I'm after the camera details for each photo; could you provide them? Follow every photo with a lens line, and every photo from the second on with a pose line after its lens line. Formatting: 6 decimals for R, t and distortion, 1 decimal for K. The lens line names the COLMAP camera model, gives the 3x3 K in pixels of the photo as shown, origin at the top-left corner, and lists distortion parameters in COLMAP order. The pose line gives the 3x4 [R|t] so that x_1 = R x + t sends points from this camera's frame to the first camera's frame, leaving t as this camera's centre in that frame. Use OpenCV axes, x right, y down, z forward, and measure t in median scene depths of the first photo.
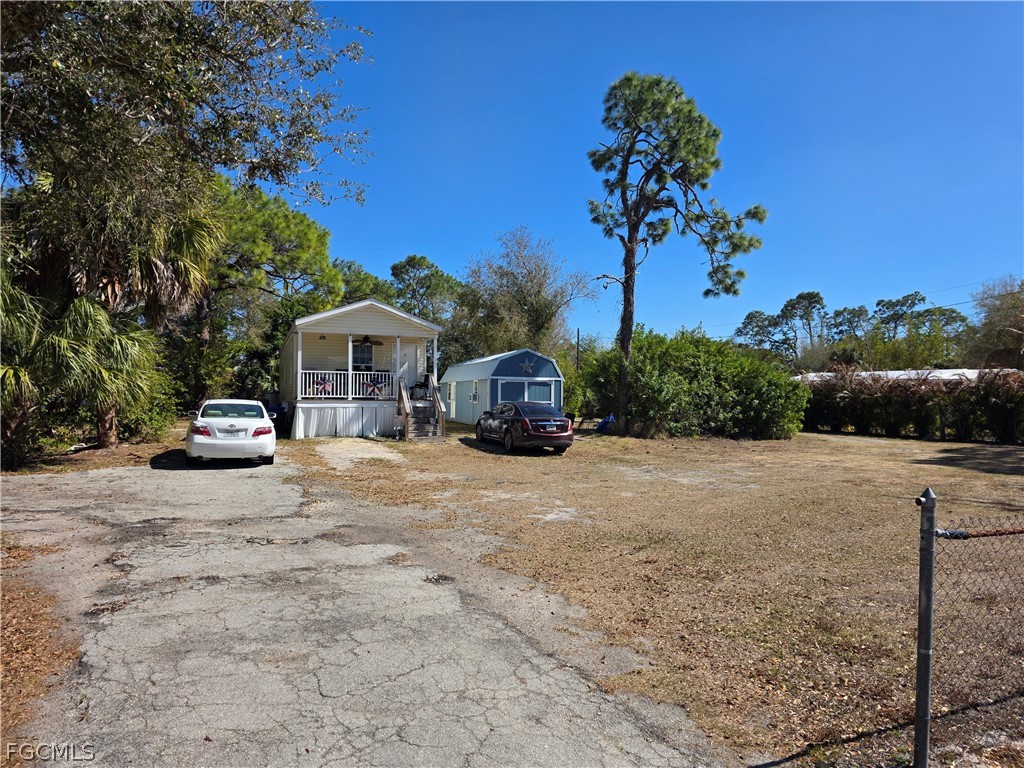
lens RADIAL K [[689.0, 0, 521.3], [0, 689.0, 384.6], [0, 0, 1]] dist [0.050747, -0.043018]
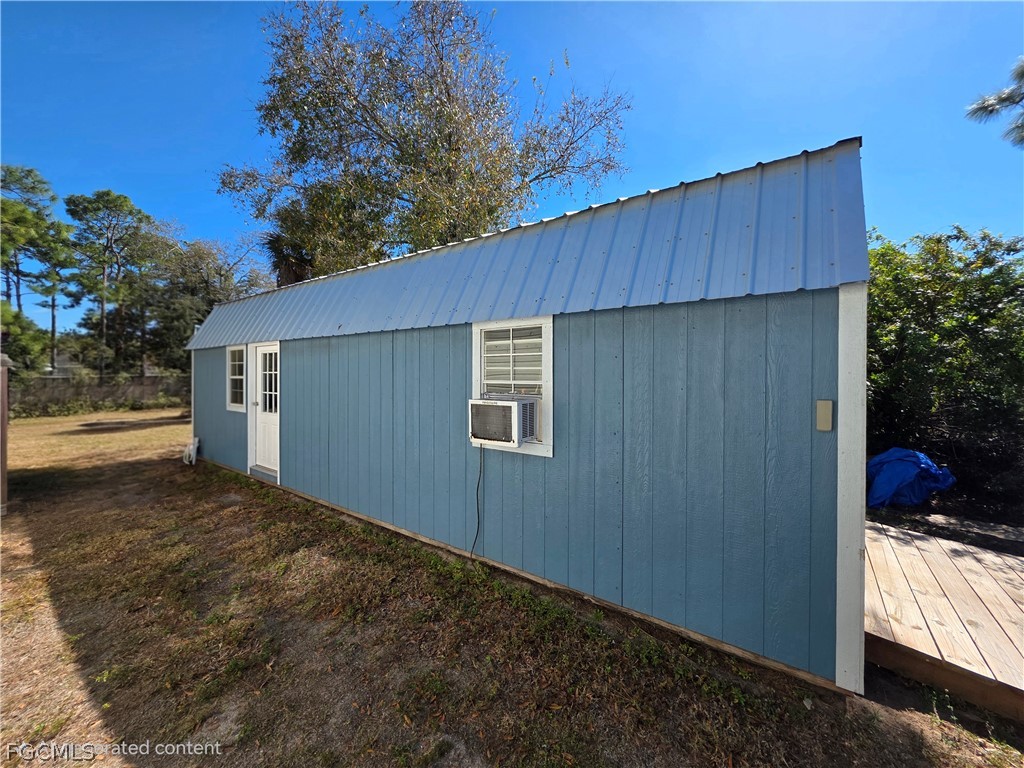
lens RADIAL K [[409.2, 0, 510.2], [0, 409.2, 377.9], [0, 0, 1]] dist [0.000784, -0.000107]
pose [[0.821976, -0.020731, 0.569145, -0.134736], [-0.002914, 0.999171, 0.040604, 0.004170], [-0.569515, -0.035035, 0.821234, 0.973509]]
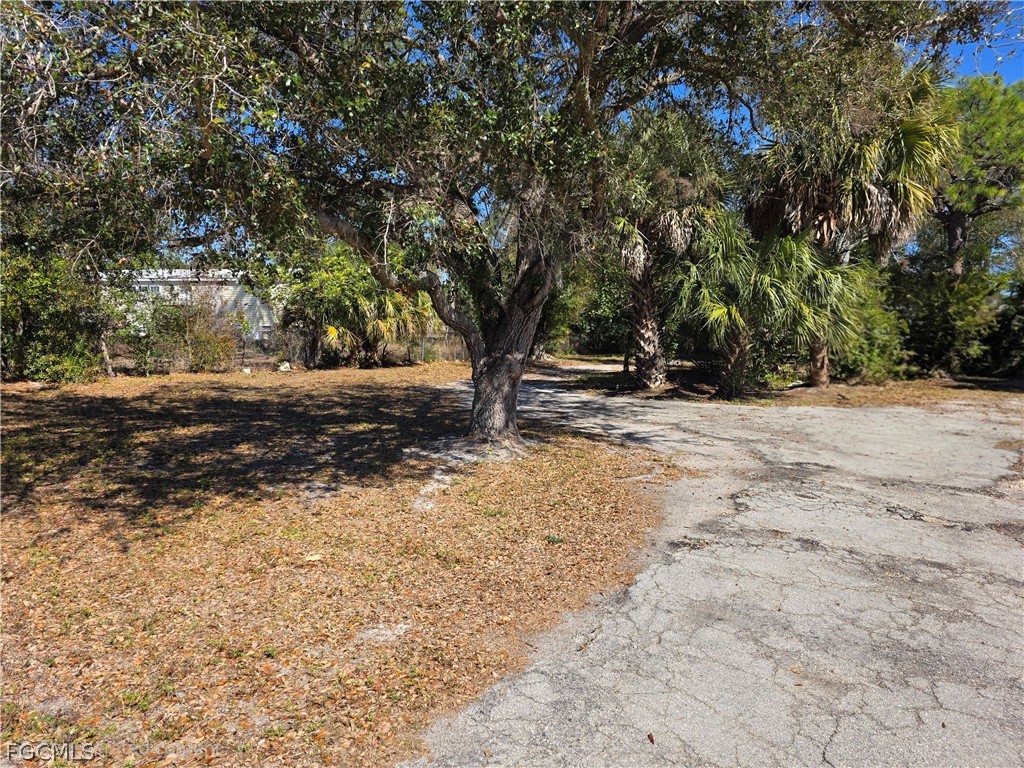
lens RADIAL K [[689.0, 0, 510.6], [0, 689.0, 381.4], [0, 0, 1]] dist [0.050747, -0.043018]
pose [[0.515111, 0.063267, -0.854785, 0.041262], [-0.000331, 0.997287, 0.073614, 0.013421], [0.857124, -0.037636, 0.513734, 0.153726]]
